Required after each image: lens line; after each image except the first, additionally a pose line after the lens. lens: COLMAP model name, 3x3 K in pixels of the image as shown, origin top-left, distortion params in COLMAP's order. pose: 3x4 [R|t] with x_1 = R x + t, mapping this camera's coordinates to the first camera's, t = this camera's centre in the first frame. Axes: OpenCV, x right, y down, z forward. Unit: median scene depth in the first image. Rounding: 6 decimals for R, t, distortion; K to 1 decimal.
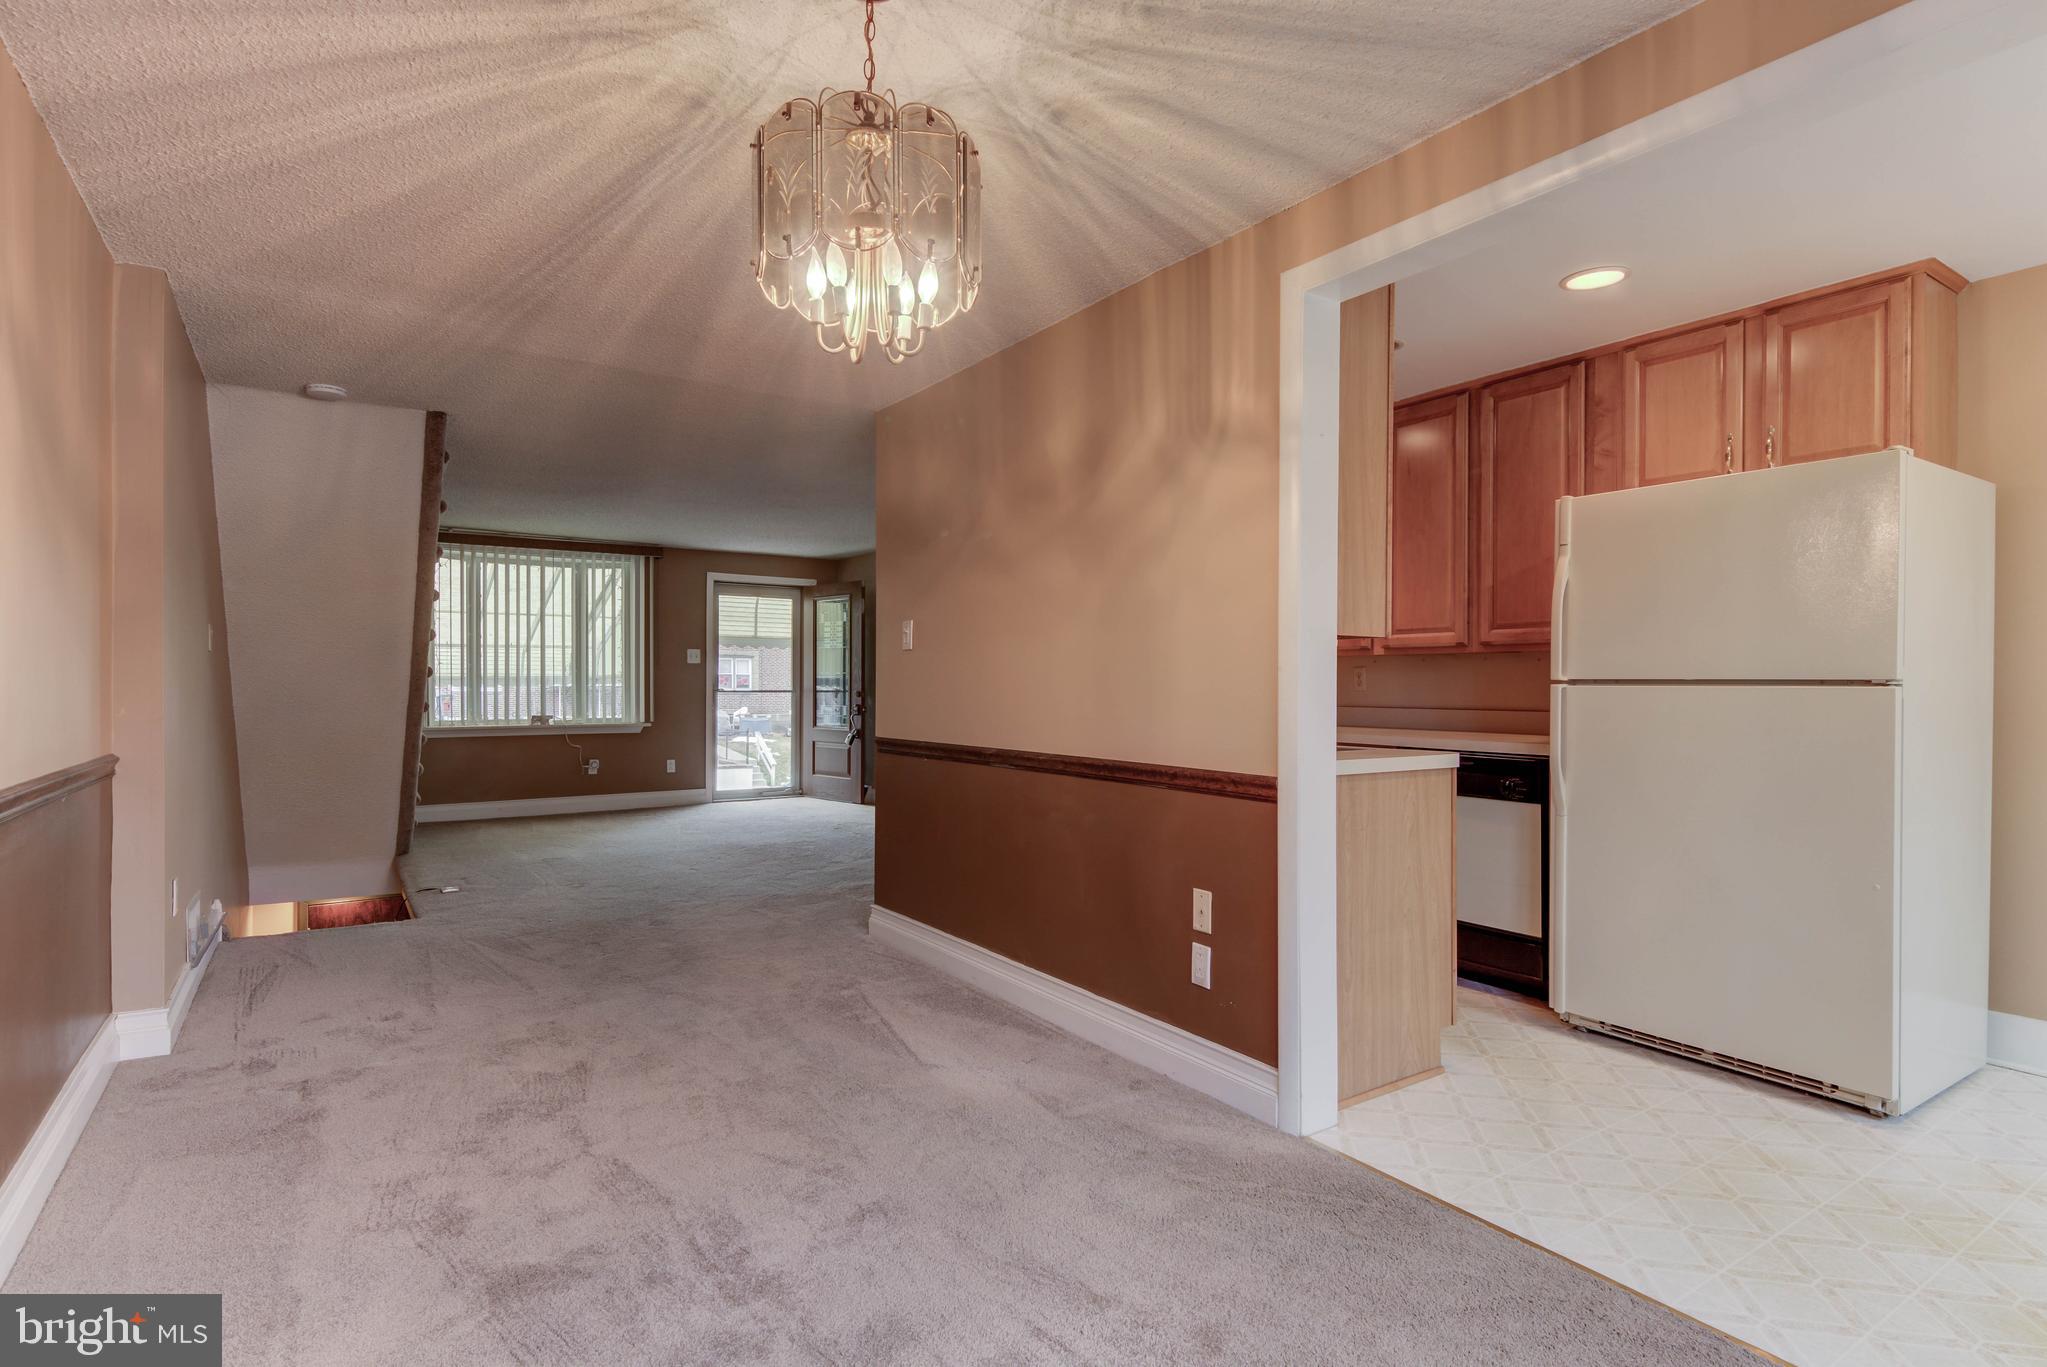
lens RADIAL K [[1026.9, 0, 1023.5], [0, 1026.9, 691.2], [0, 0, 1]] dist [0.028202, -0.013293]
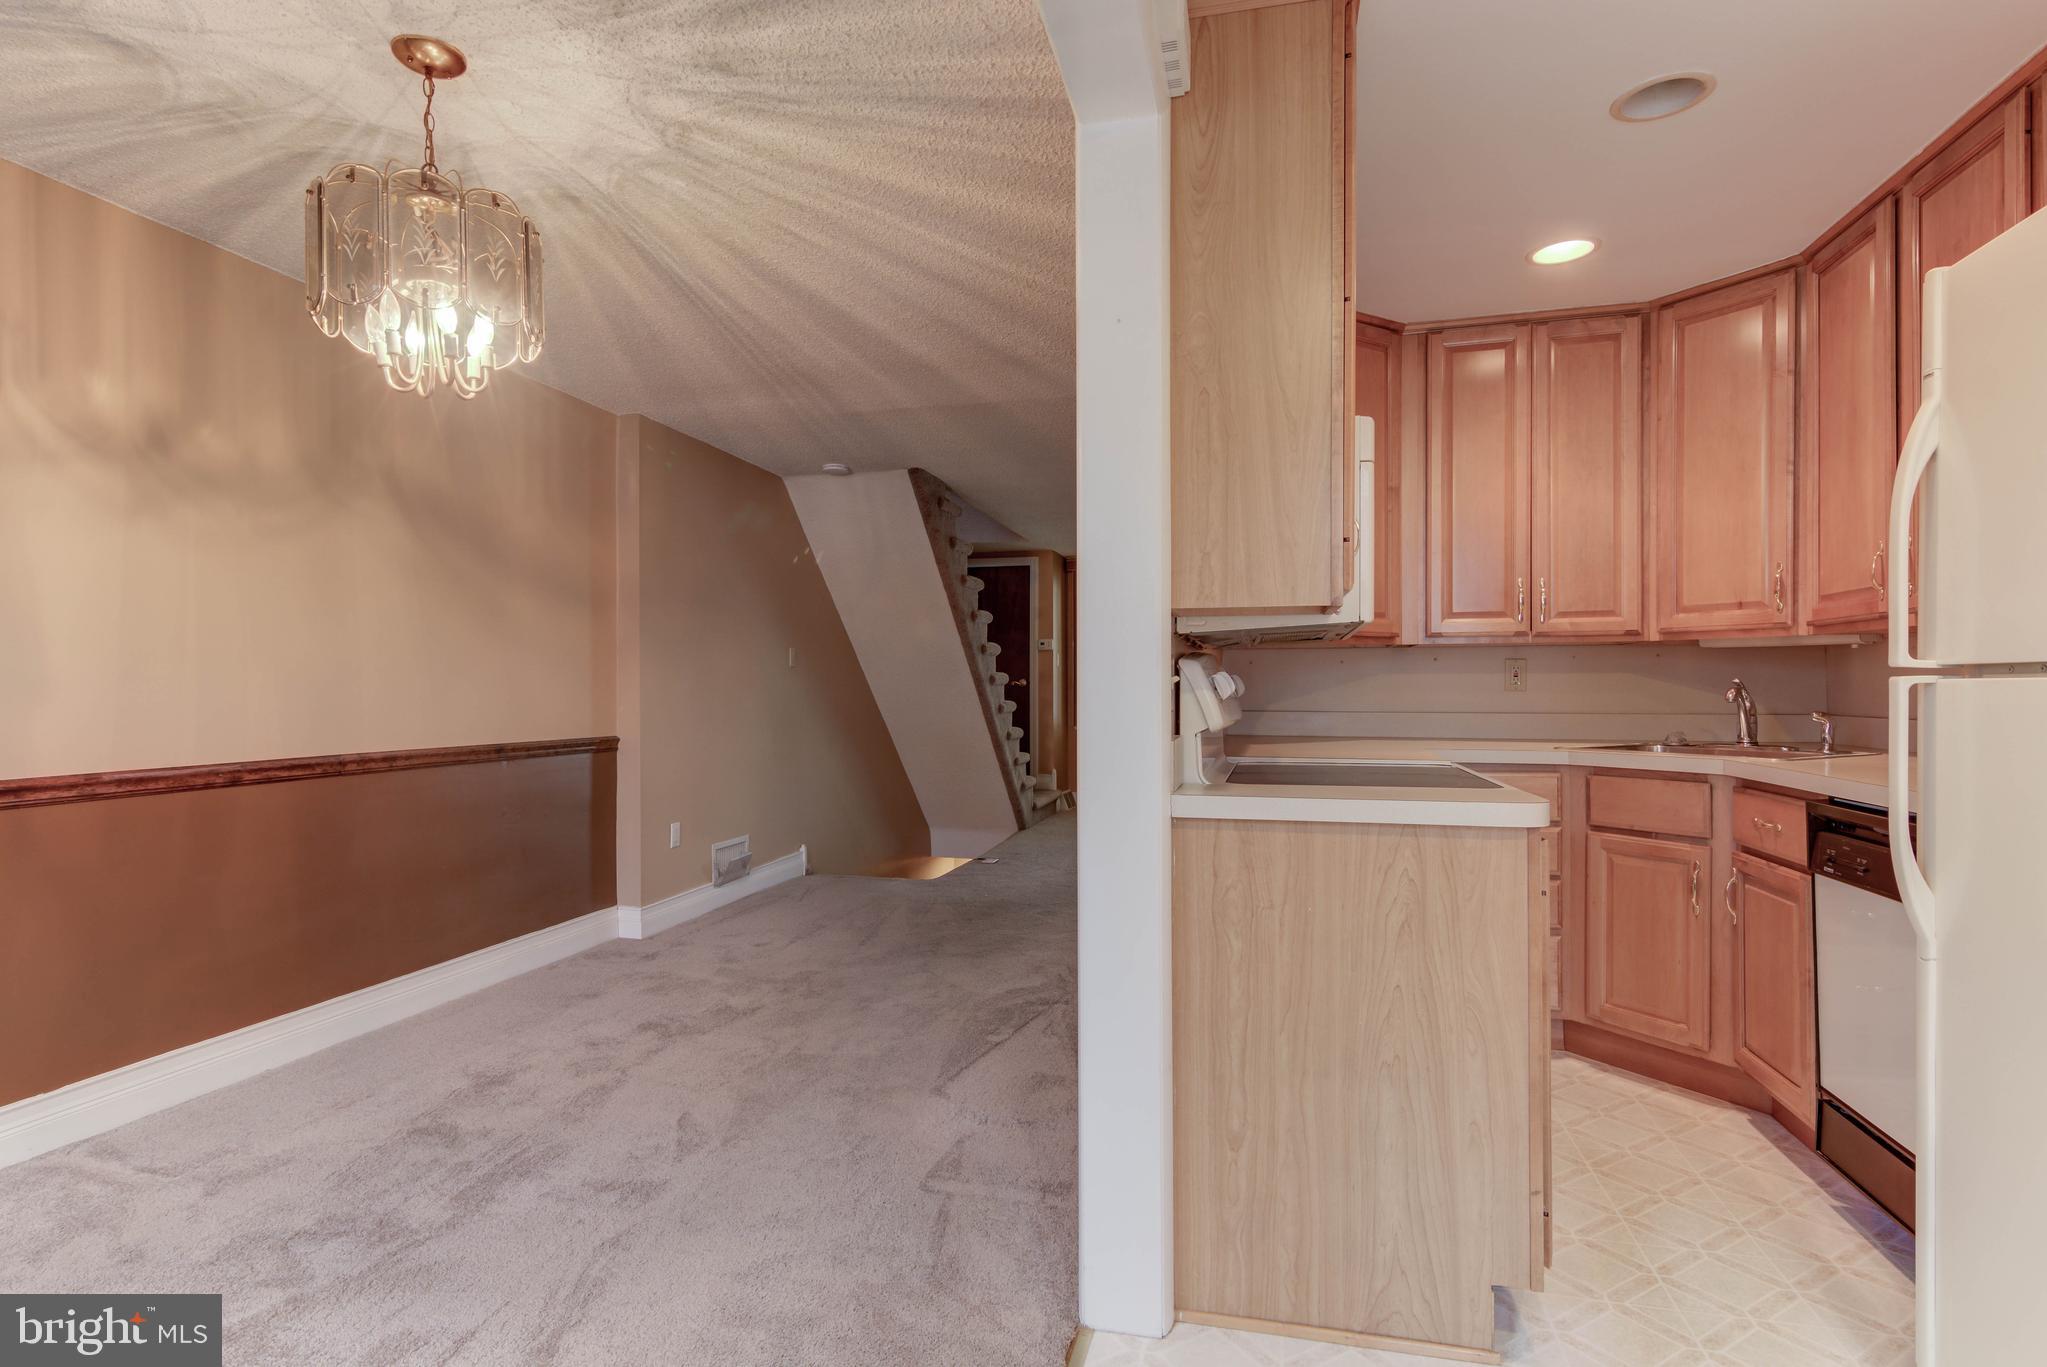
lens RADIAL K [[1026.9, 0, 1023.5], [0, 1026.9, 691.2], [0, 0, 1]] dist [0.028202, -0.013293]
pose [[0.671169, -0.004630, -0.741290, 0.594979], [0.000982, 0.999985, -0.005357, 0.002334], [0.741304, 0.002867, 0.671164, 0.385441]]
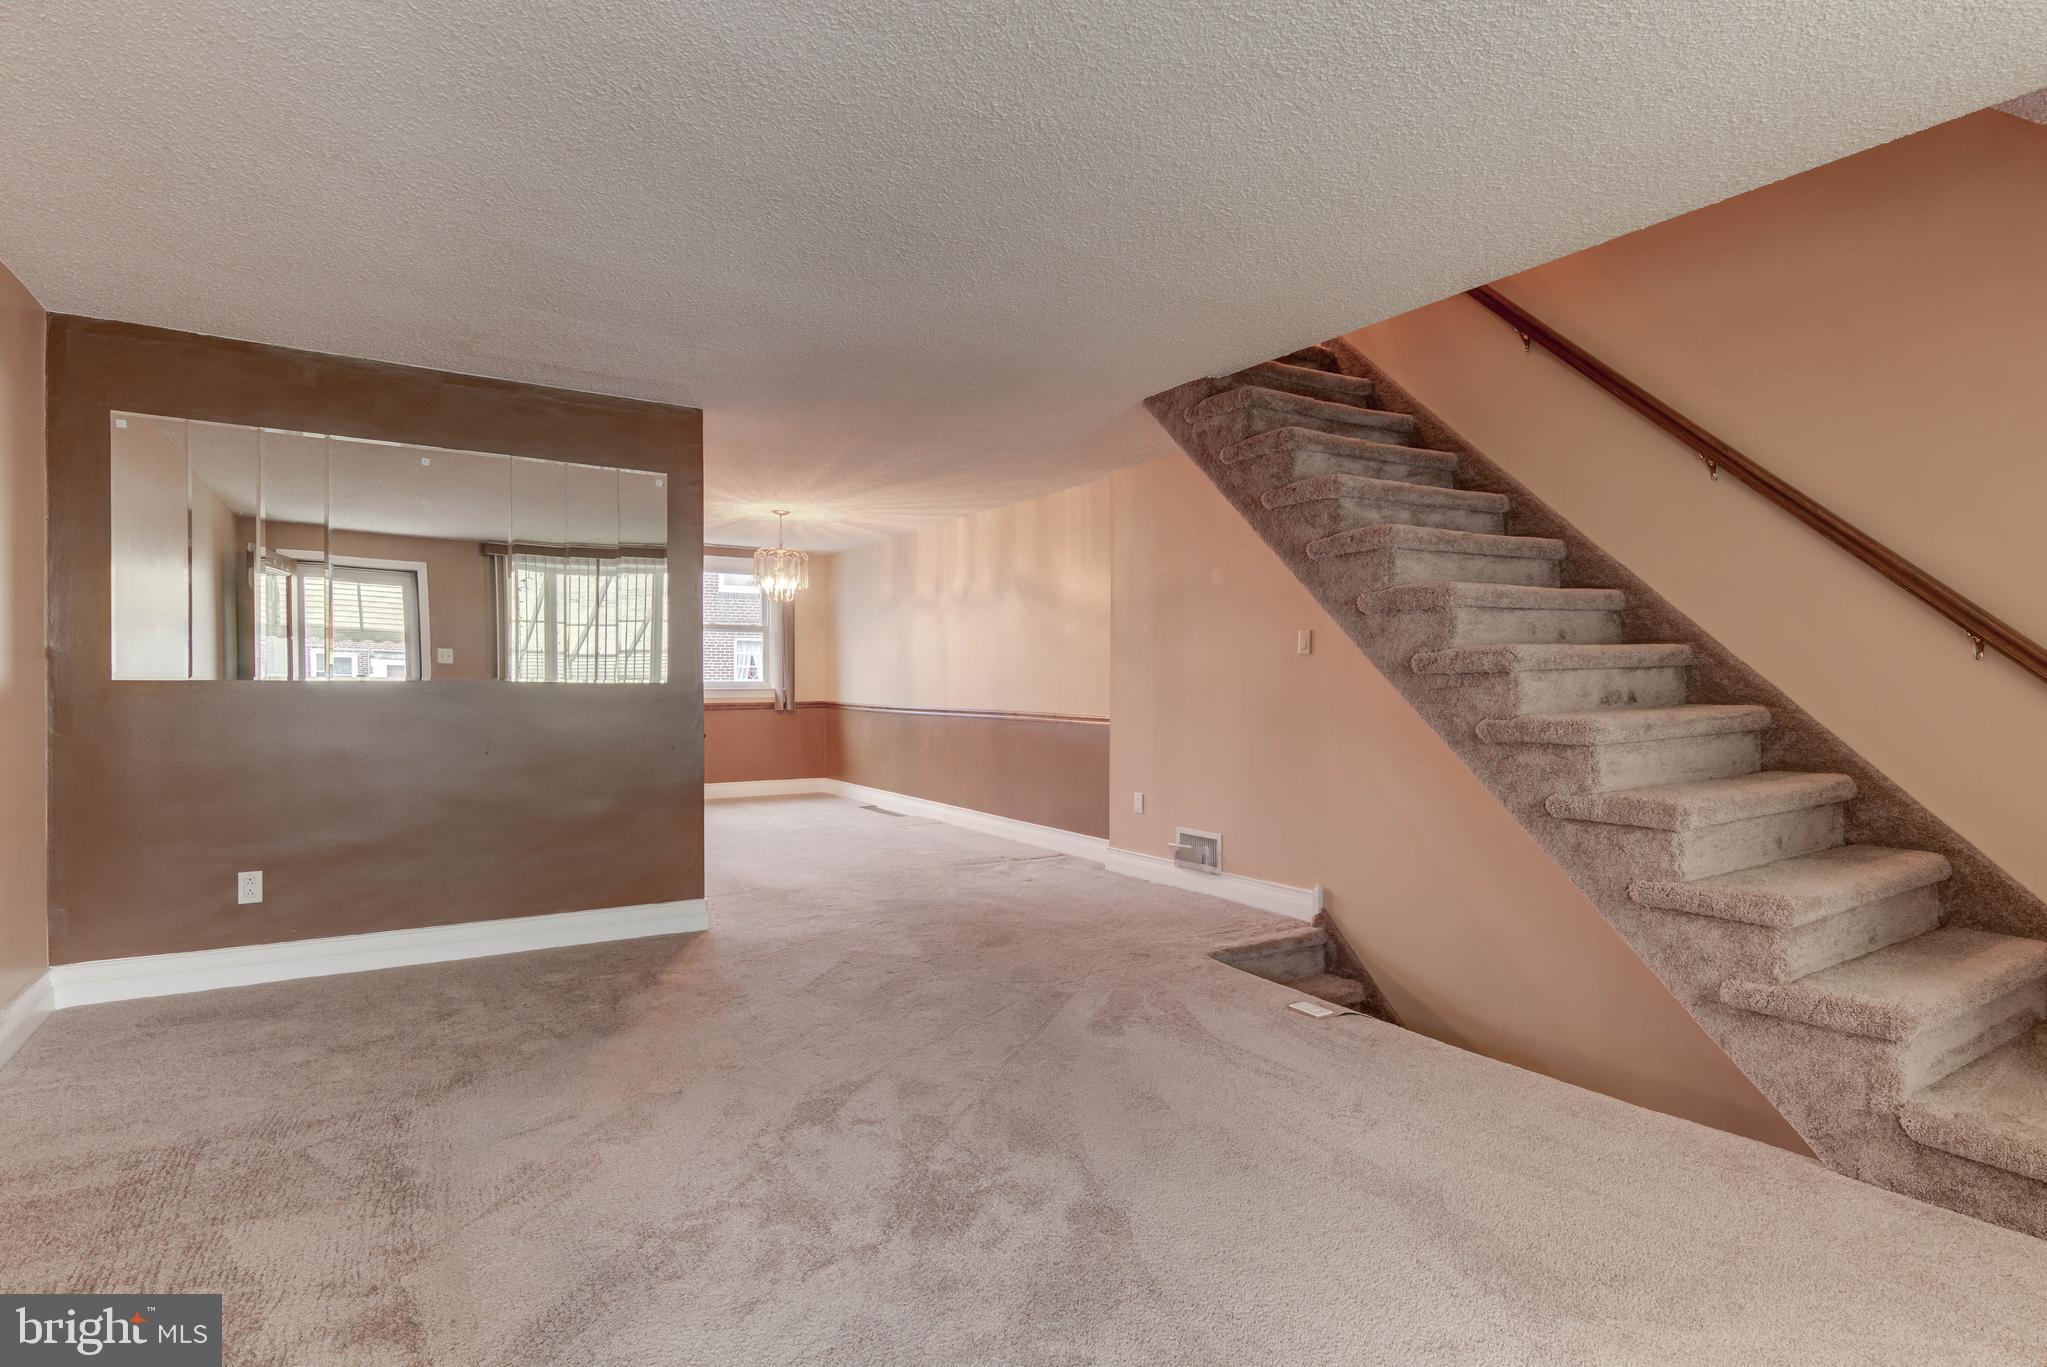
lens RADIAL K [[1026.9, 0, 1023.5], [0, 1026.9, 691.2], [0, 0, 1]] dist [0.028202, -0.013293]
pose [[-0.999714, -0.001472, 0.023865, -0.674063], [-0.001114, 0.999887, 0.015010, -0.015823], [-0.023885, 0.014979, -0.999602, 2.735573]]
